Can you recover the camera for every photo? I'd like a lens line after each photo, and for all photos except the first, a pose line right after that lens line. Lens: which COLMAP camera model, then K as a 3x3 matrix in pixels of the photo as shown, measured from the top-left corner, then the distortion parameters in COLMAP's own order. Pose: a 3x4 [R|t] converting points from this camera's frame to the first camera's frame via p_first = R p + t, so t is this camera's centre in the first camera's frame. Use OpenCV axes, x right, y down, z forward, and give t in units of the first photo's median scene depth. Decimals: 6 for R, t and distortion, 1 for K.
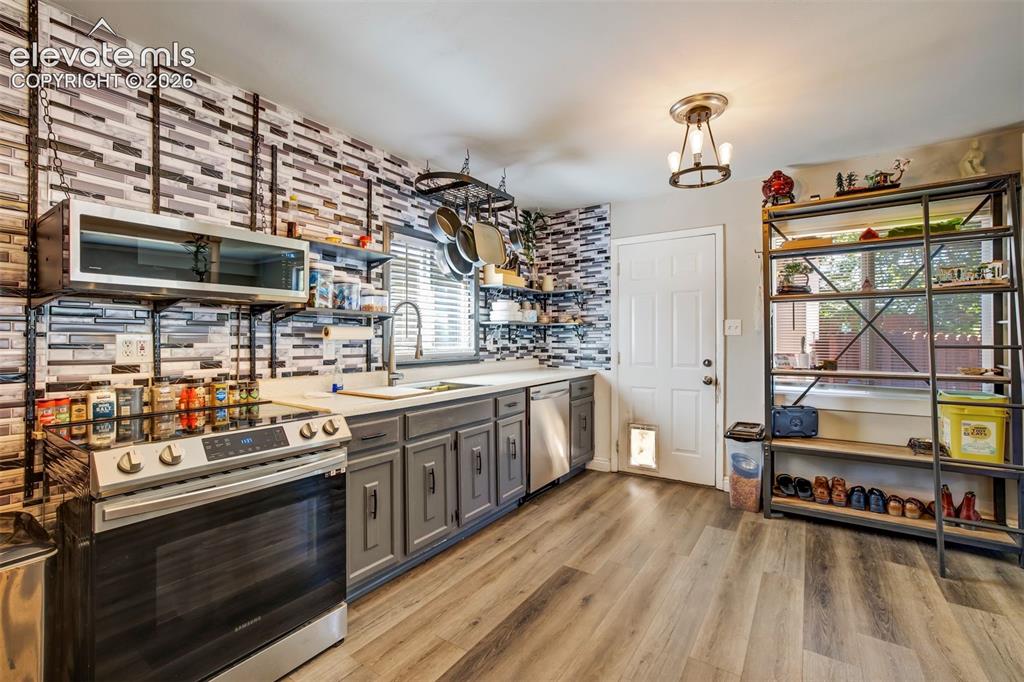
lens RADIAL K [[445.2, 0, 515.3], [0, 445.2, 334.3], [0, 0, 1]] dist [-0.027774, 0.009240]
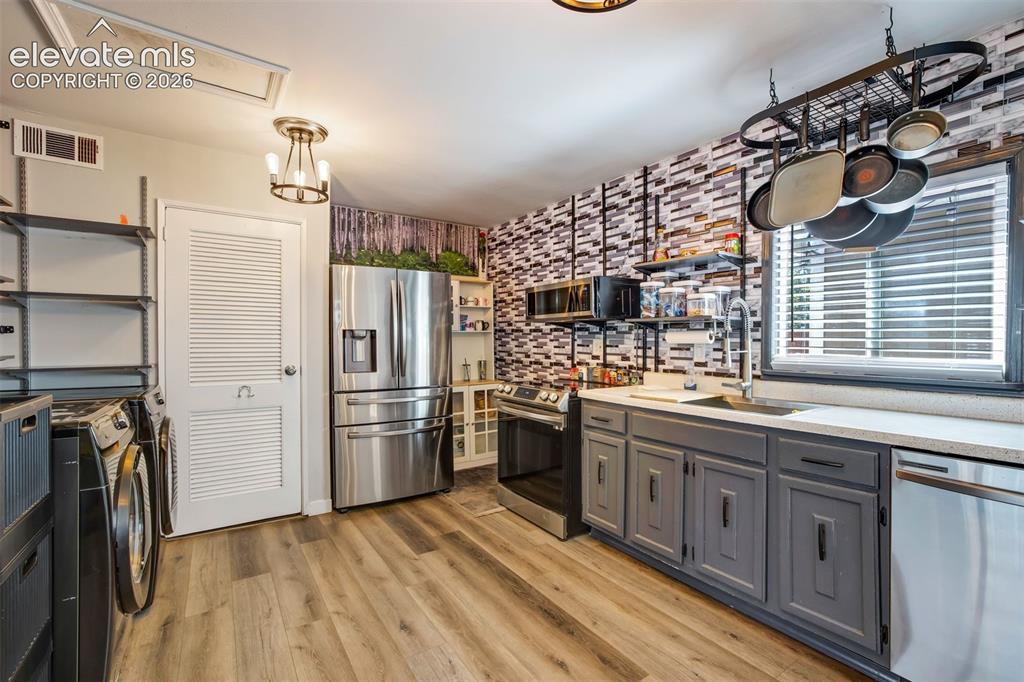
lens RADIAL K [[445.2, 0, 510.6], [0, 445.2, 343.8], [0, 0, 1]] dist [-0.027774, 0.009240]
pose [[-0.380055, 0.007688, -0.924932, 0.755211], [0.008046, 0.999955, 0.005006, 0.003774], [0.924929, -0.005539, -0.380100, 0.983119]]
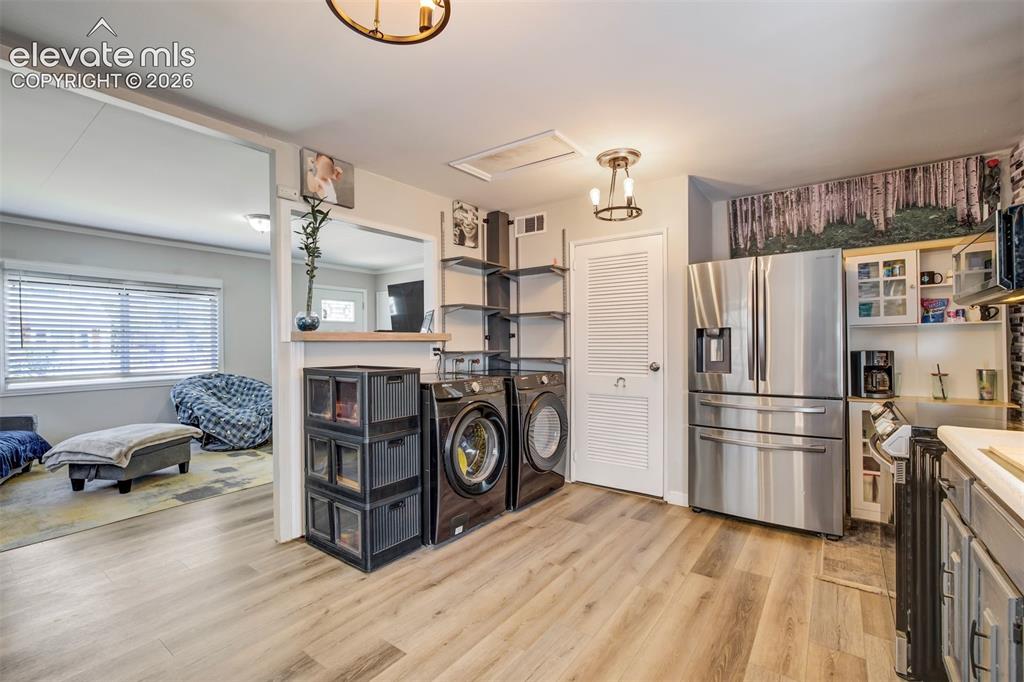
lens RADIAL K [[445.2, 0, 514.6], [0, 445.2, 344.8], [0, 0, 1]] dist [-0.027774, 0.009240]
pose [[-0.999277, 0.010173, 0.036620, 0.244524], [0.010066, 0.999944, -0.003125, 0.009896], [-0.036650, -0.002755, -0.999324, 1.337324]]
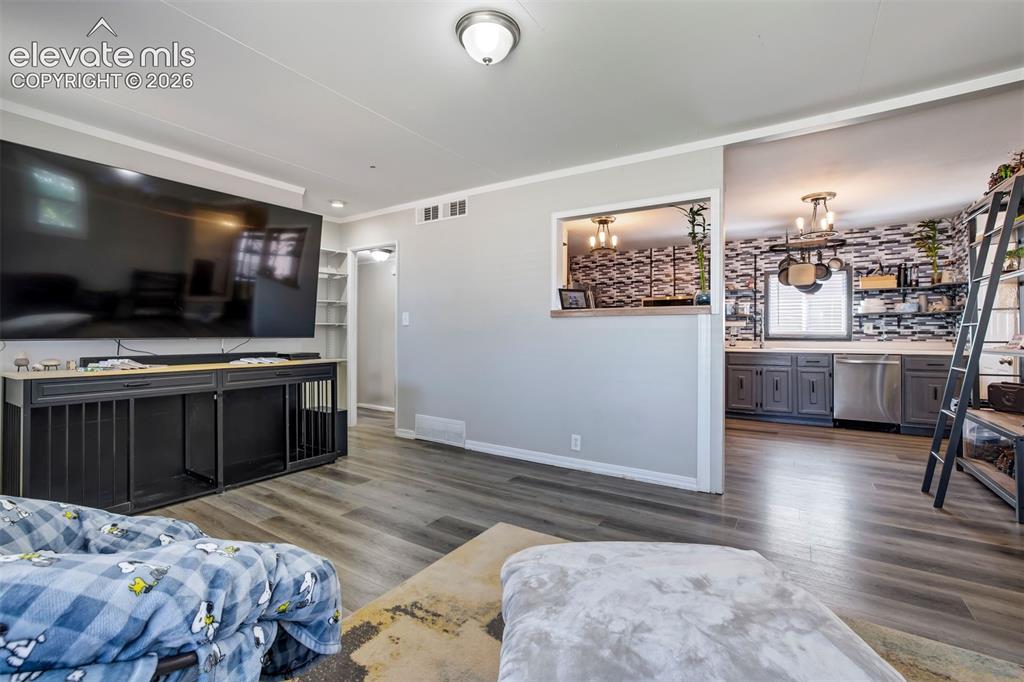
lens RADIAL K [[445.2, 0, 509.6], [0, 445.2, 331.4], [0, 0, 1]] dist [-0.027774, 0.009240]
pose [[0.012965, -0.003611, -0.999909, 2.036377], [0.007138, 0.999968, -0.003519, 0.039042], [0.999890, -0.007091, 0.012990, -0.288297]]
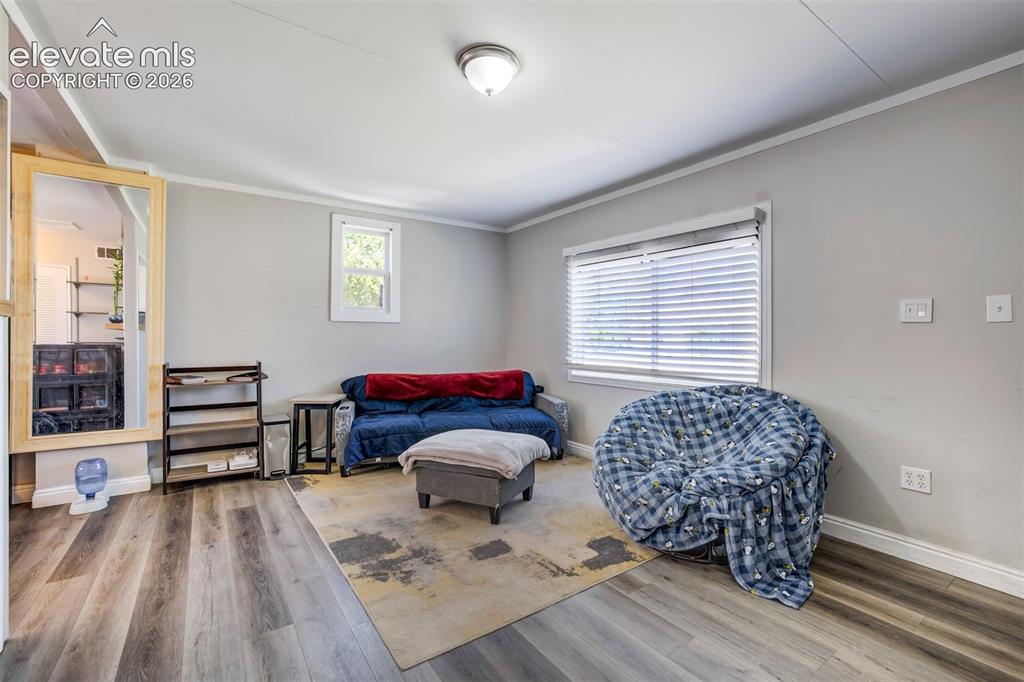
lens RADIAL K [[445.2, 0, 505.6], [0, 445.2, 335.5], [0, 0, 1]] dist [-0.027774, 0.009240]
pose [[0.367513, -0.000031, 0.930019, 0.525911], [-0.011273, 0.999926, 0.004488, 0.002287], [-0.929950, -0.012134, 0.367485, -0.646167]]
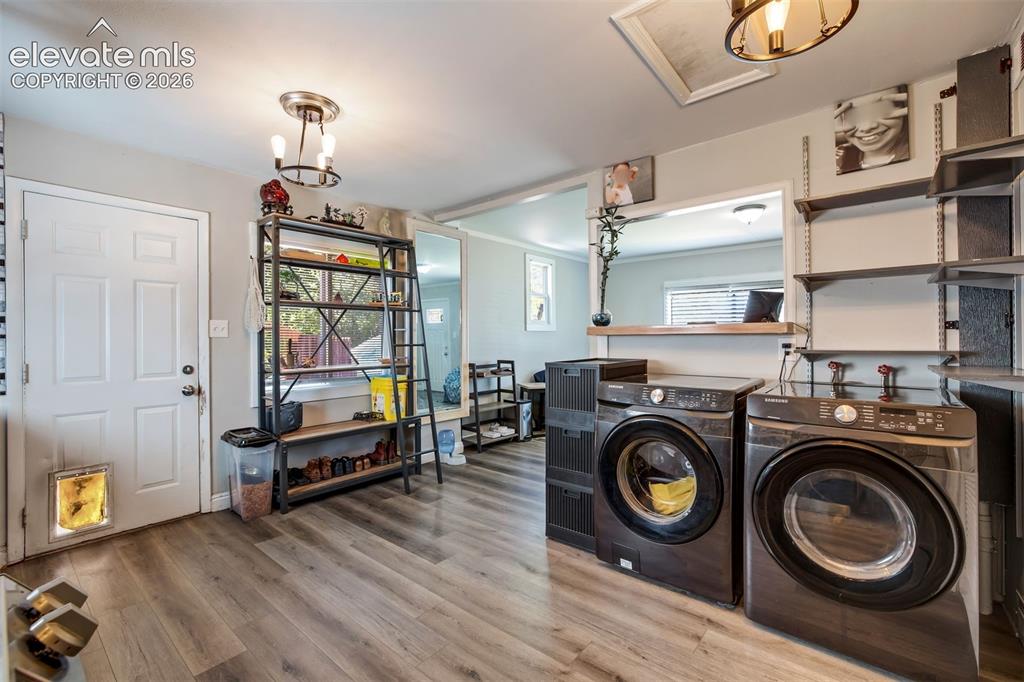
lens RADIAL K [[445.2, 0, 514.0], [0, 445.2, 336.2], [0, 0, 1]] dist [-0.027774, 0.009240]
pose [[0.093356, 0.005944, 0.995615, -0.475769], [-0.003263, 0.999979, -0.005664, 0.003851], [-0.995627, -0.002720, 0.093373, 0.418210]]
